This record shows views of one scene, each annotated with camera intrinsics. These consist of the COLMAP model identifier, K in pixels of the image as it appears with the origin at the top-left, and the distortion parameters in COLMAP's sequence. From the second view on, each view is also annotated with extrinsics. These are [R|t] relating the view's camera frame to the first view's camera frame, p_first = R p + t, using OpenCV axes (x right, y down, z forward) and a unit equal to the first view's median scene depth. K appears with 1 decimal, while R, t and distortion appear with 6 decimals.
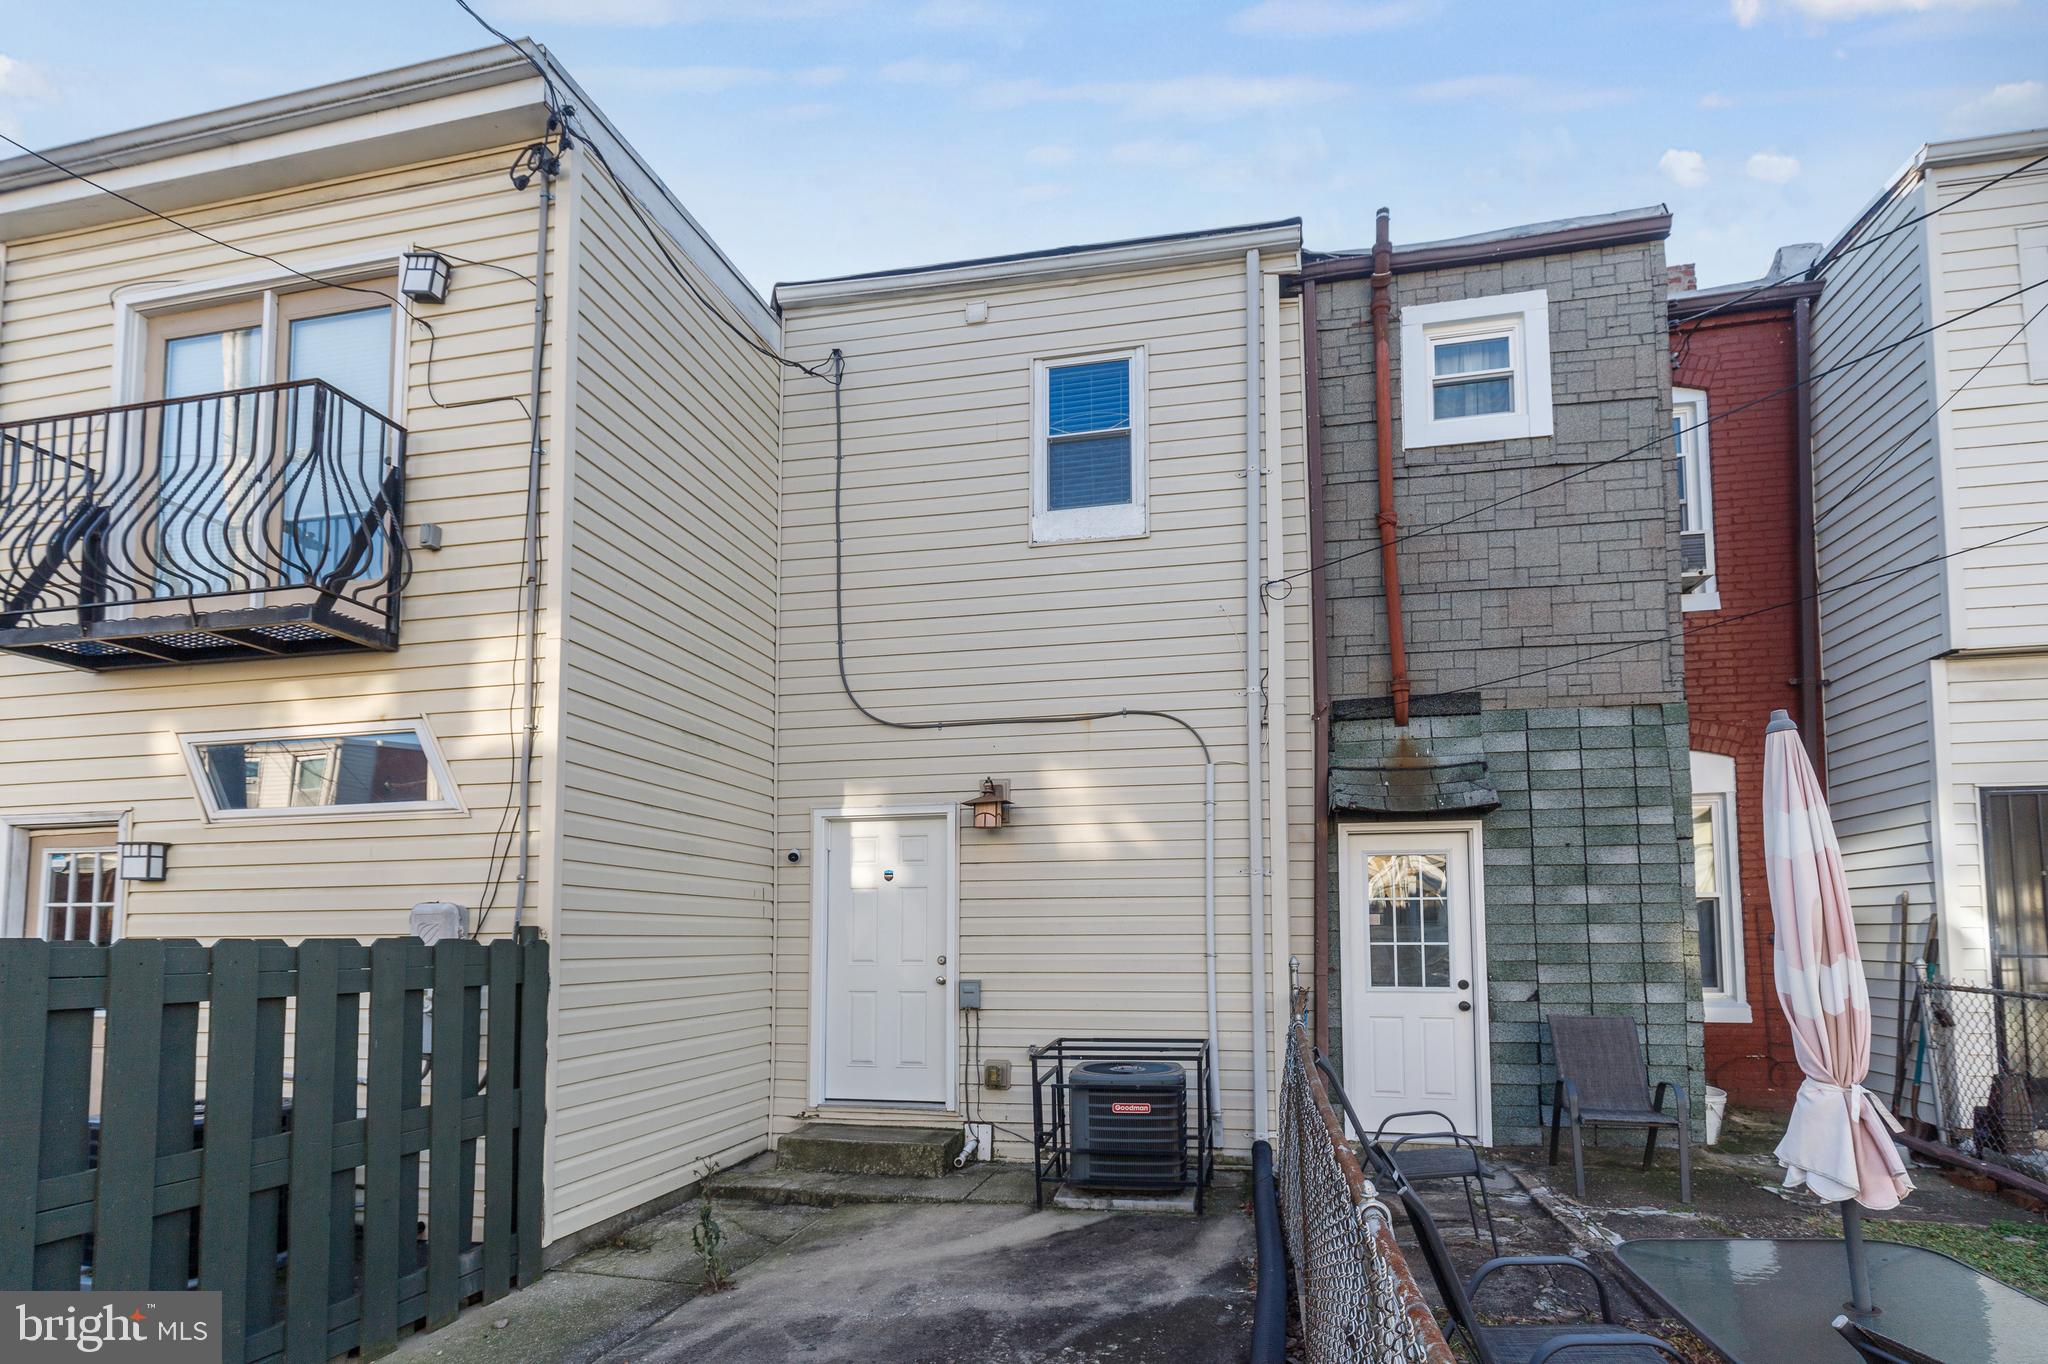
lens RADIAL K [[925.0, 0, 1031.6], [0, 925.0, 680.9], [0, 0, 1]] dist [0.002235, -0.000148]
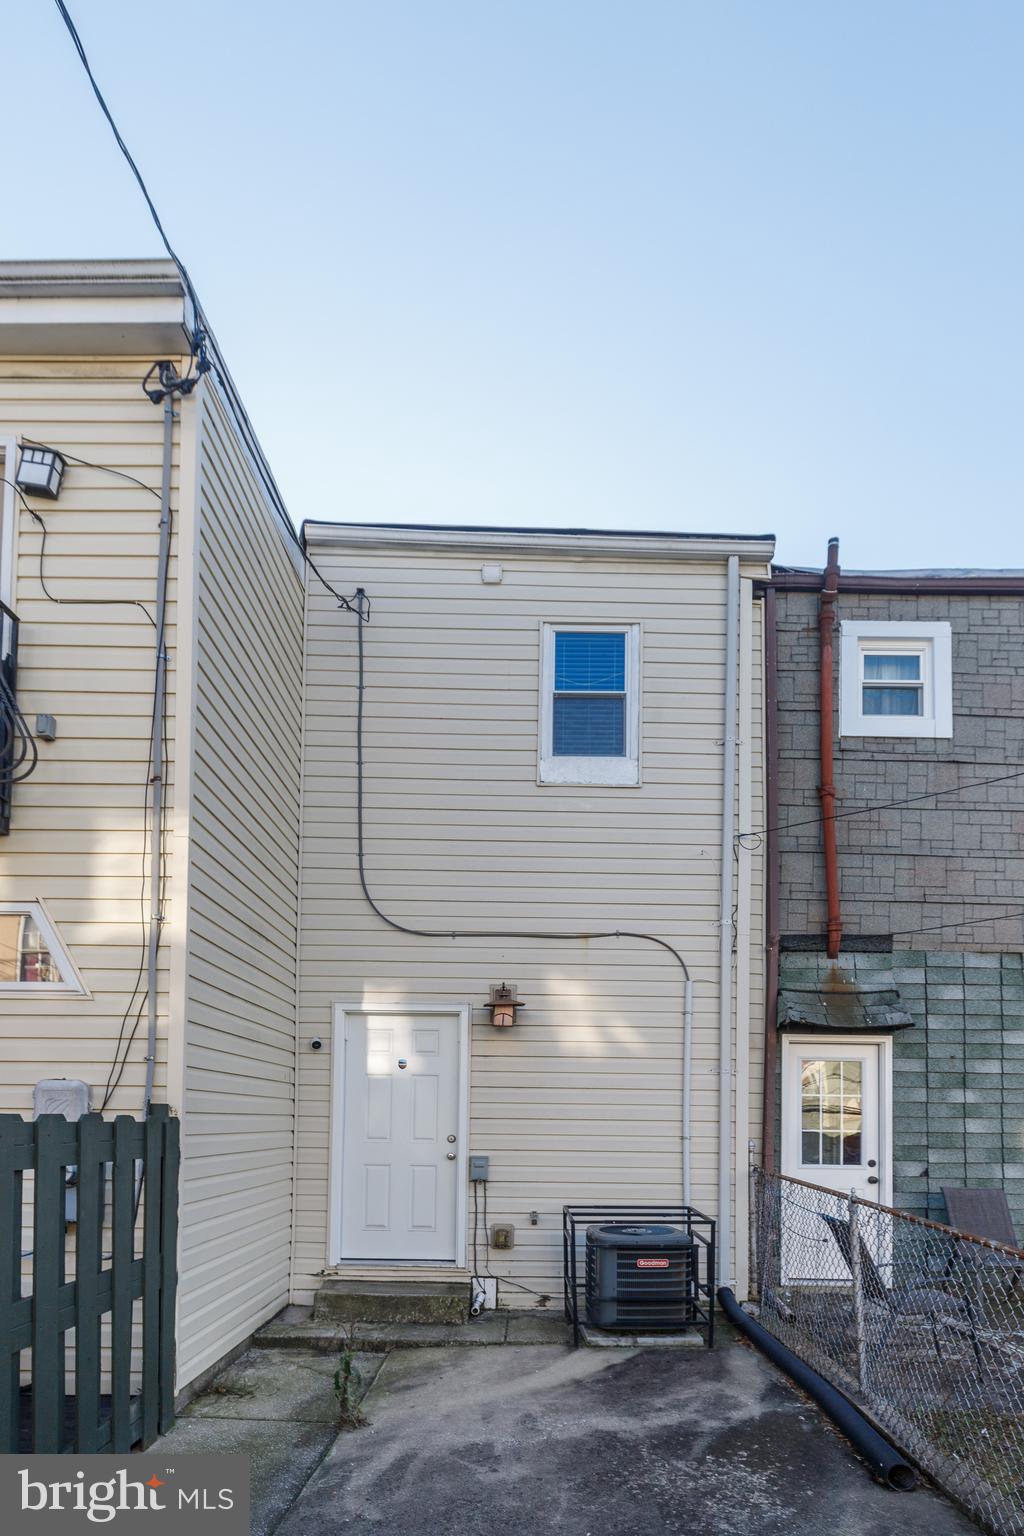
lens RADIAL K [[802.7, 0, 512.0], [0, 802.7, 920.3], [0, 0, 1]] dist [-0.005980, 0.000951]
pose [[0.980785, 0.064053, 0.184276, -0.239919], [-0.069584, 0.997295, 0.023699, 0.001813], [-0.182260, -0.036066, 0.982589, 0.015391]]
